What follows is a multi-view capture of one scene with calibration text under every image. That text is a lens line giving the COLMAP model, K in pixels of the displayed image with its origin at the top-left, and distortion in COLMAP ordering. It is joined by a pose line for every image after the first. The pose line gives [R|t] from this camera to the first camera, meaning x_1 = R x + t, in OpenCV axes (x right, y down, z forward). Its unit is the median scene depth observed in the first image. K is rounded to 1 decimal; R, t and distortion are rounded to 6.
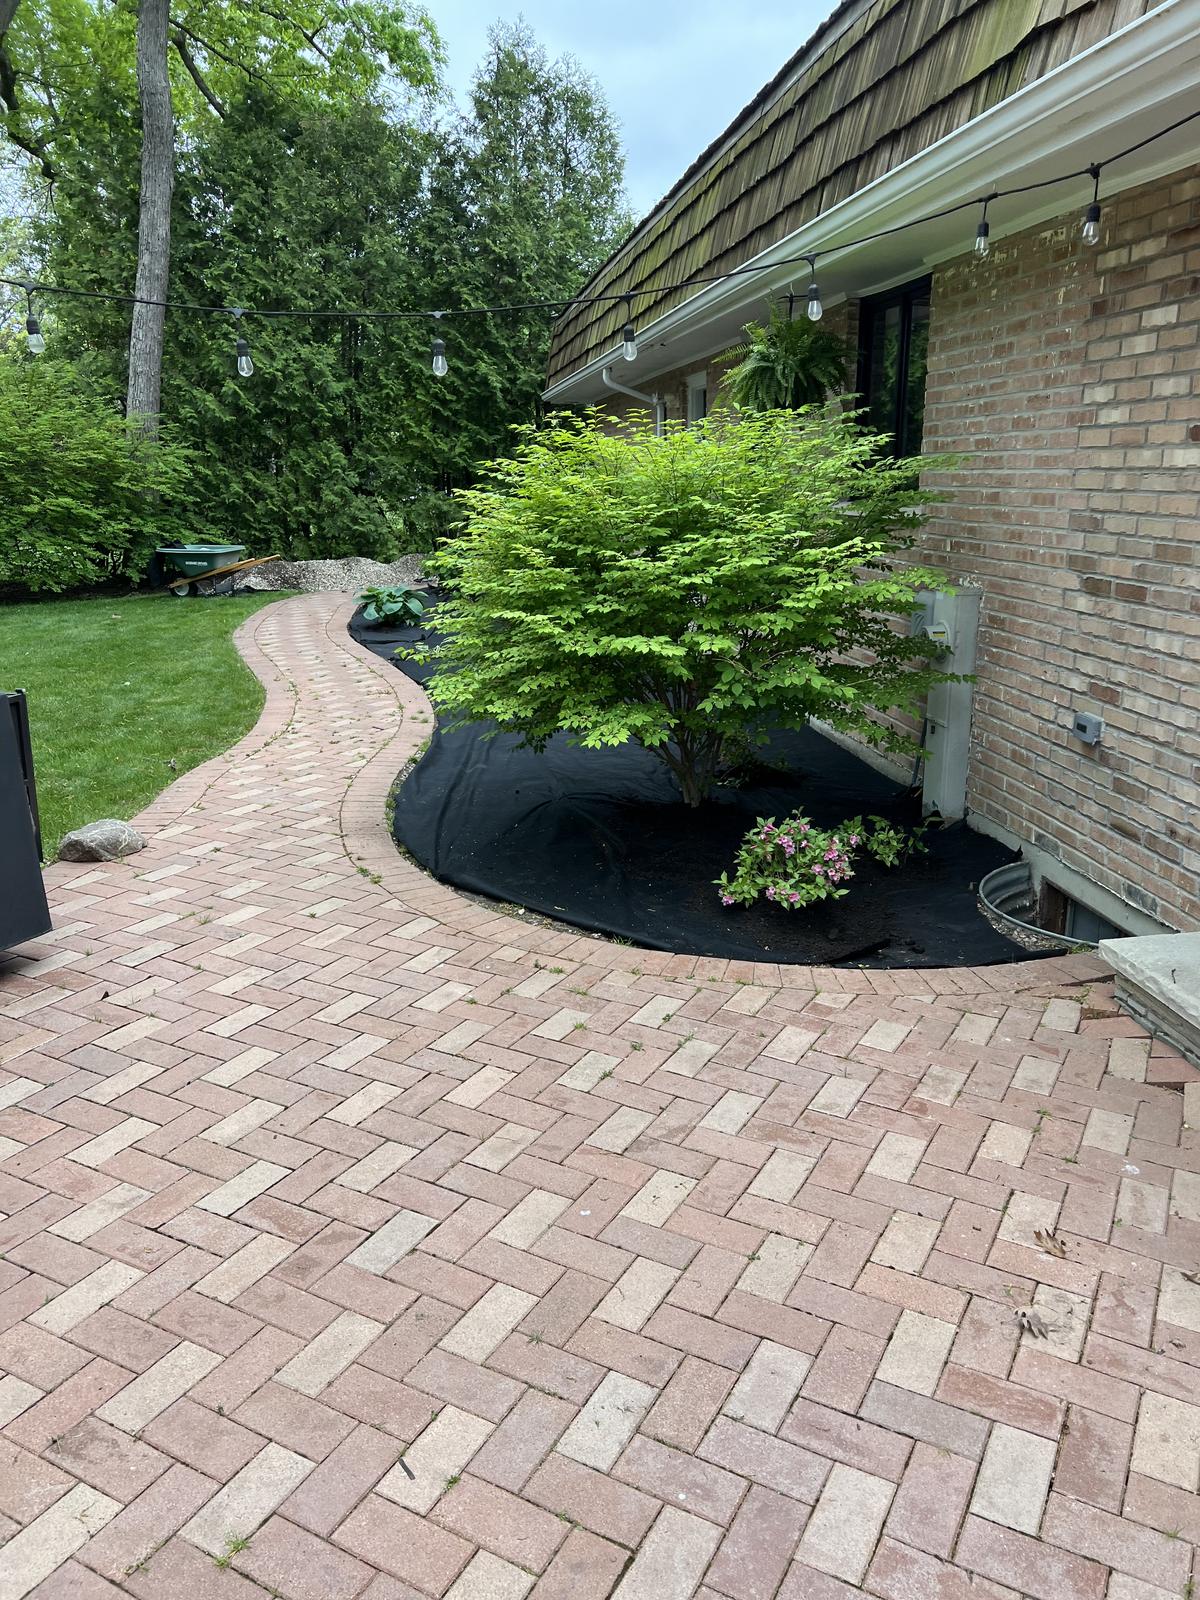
lens RADIAL K [[1190.4, 0, 600.0], [0, 1190.4, 800.0], [0, 0, 1]] dist [-0.006809, 0.004102]
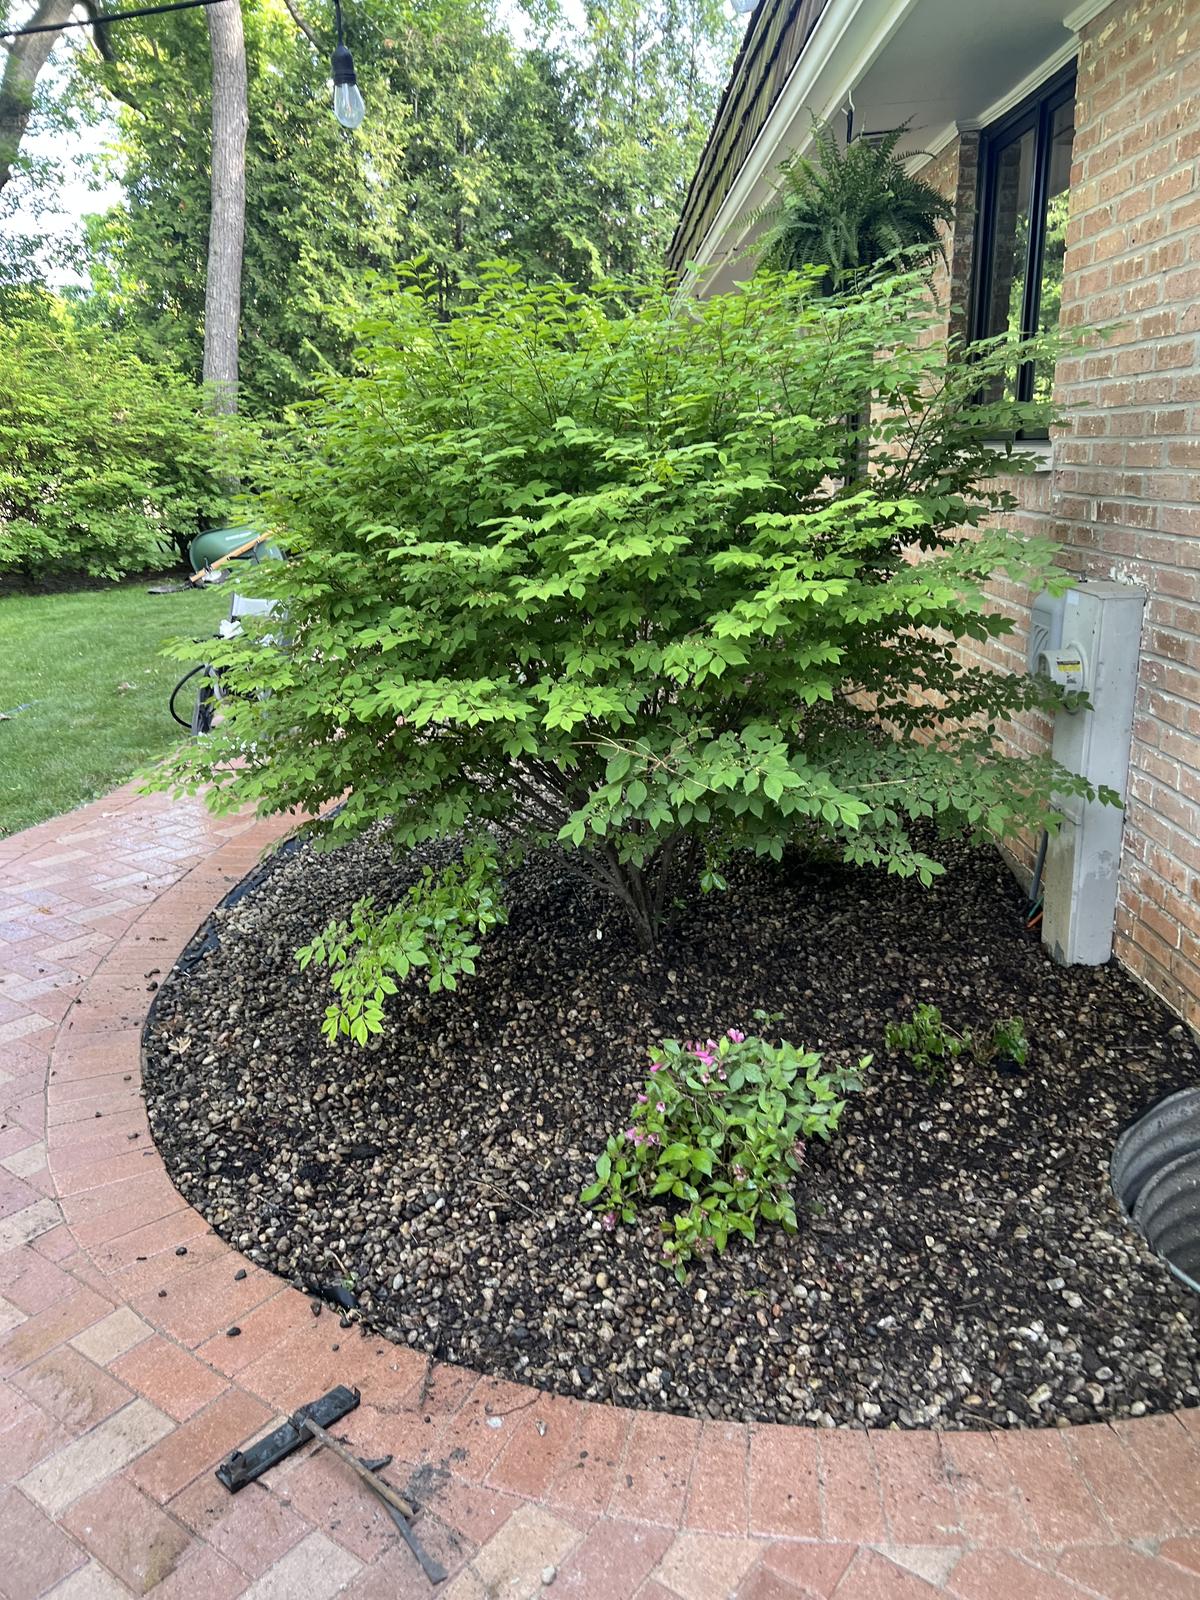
lens RADIAL K [[1190.4, 0, 600.0], [0, 1190.4, 800.0], [0, 0, 1]] dist [-0.006809, 0.004102]
pose [[0.987910, 0.026827, -0.152691, 0.149240], [-0.024168, 0.999523, 0.019244, -0.079128], [0.153134, -0.015321, 0.988087, 0.391246]]
